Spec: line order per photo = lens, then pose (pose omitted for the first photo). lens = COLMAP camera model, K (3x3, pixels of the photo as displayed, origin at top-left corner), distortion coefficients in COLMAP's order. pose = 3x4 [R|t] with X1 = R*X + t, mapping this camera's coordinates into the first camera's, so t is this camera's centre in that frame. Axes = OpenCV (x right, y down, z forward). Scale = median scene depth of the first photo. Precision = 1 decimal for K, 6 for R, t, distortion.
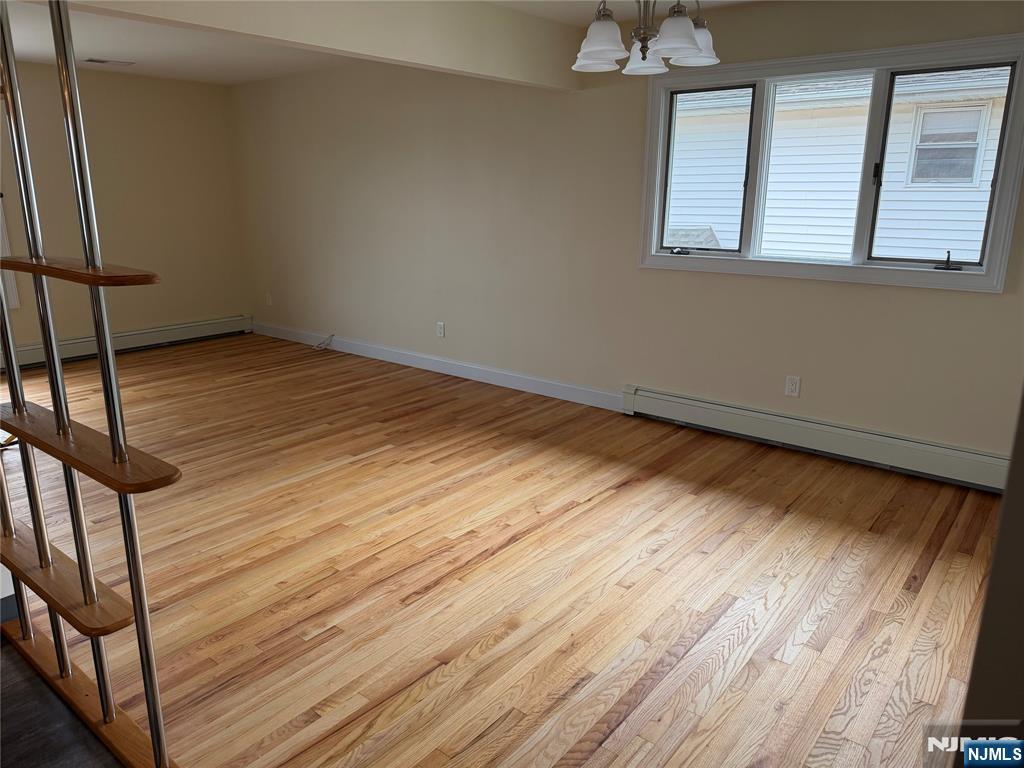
lens RADIAL K [[731.9, 0, 510.4], [0, 731.9, 386.3], [0, 0, 1]] dist [0.023507, -0.009307]
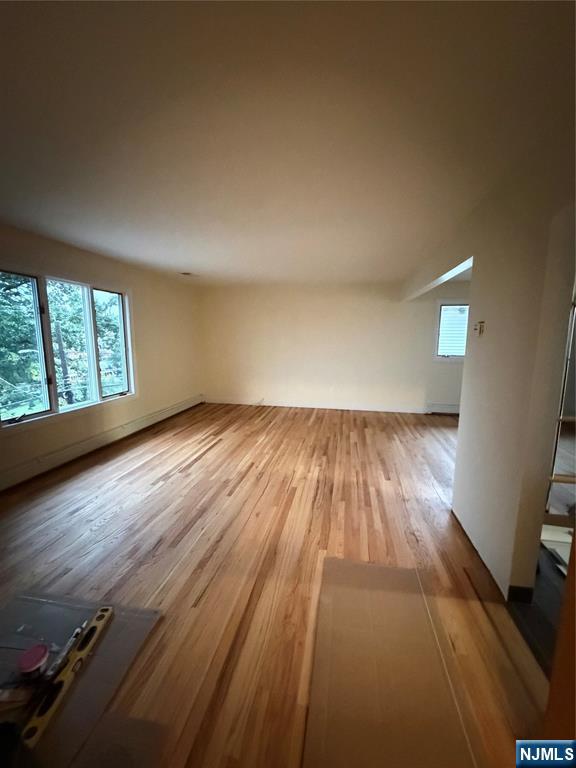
lens RADIAL K [[304.7, 0, 292.1], [0, 304.7, 384.4], [0, 0, 1]] dist [-0.000189, -0.000326]
pose [[0.861738, -0.064646, 0.503218, -0.924962], [0.121654, 0.989242, -0.081244, -0.045032], [-0.492552, 0.131230, 0.860332, 0.244954]]
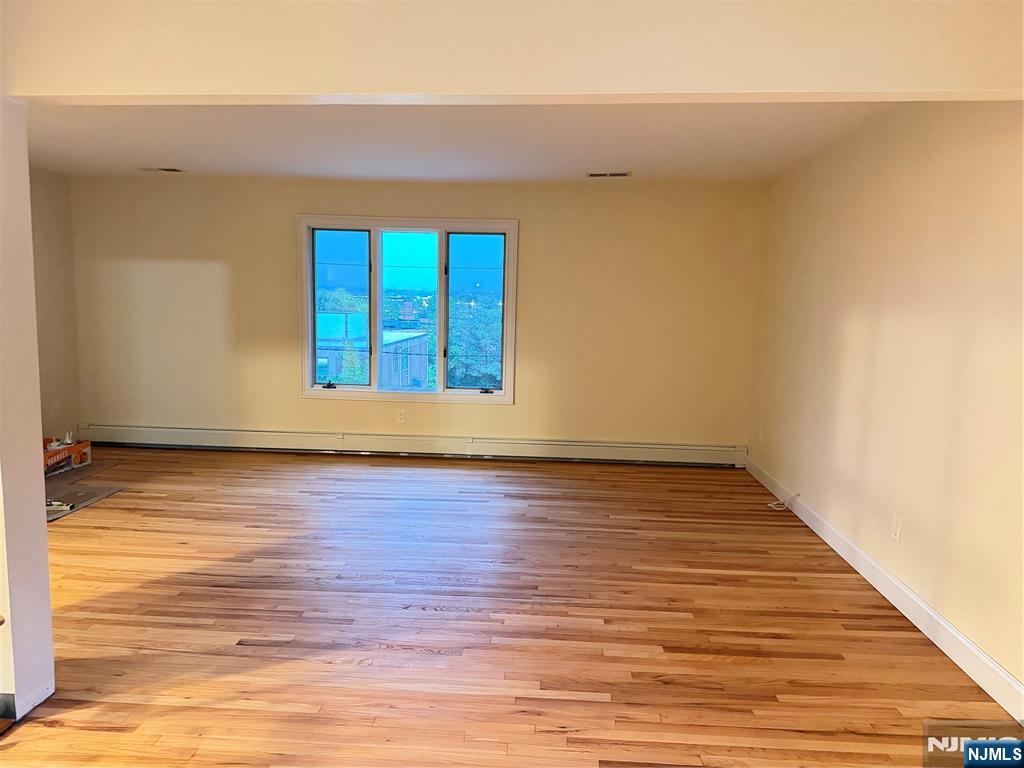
lens RADIAL K [[731.9, 0, 516.7], [0, 731.9, 383.9], [0, 0, 1]] dist [0.023507, -0.009307]
pose [[0.593365, 0.110013, -0.797380, 0.241615], [-0.232902, 0.971708, -0.039249, -0.125212], [0.770502, 0.209000, 0.602200, 0.491510]]
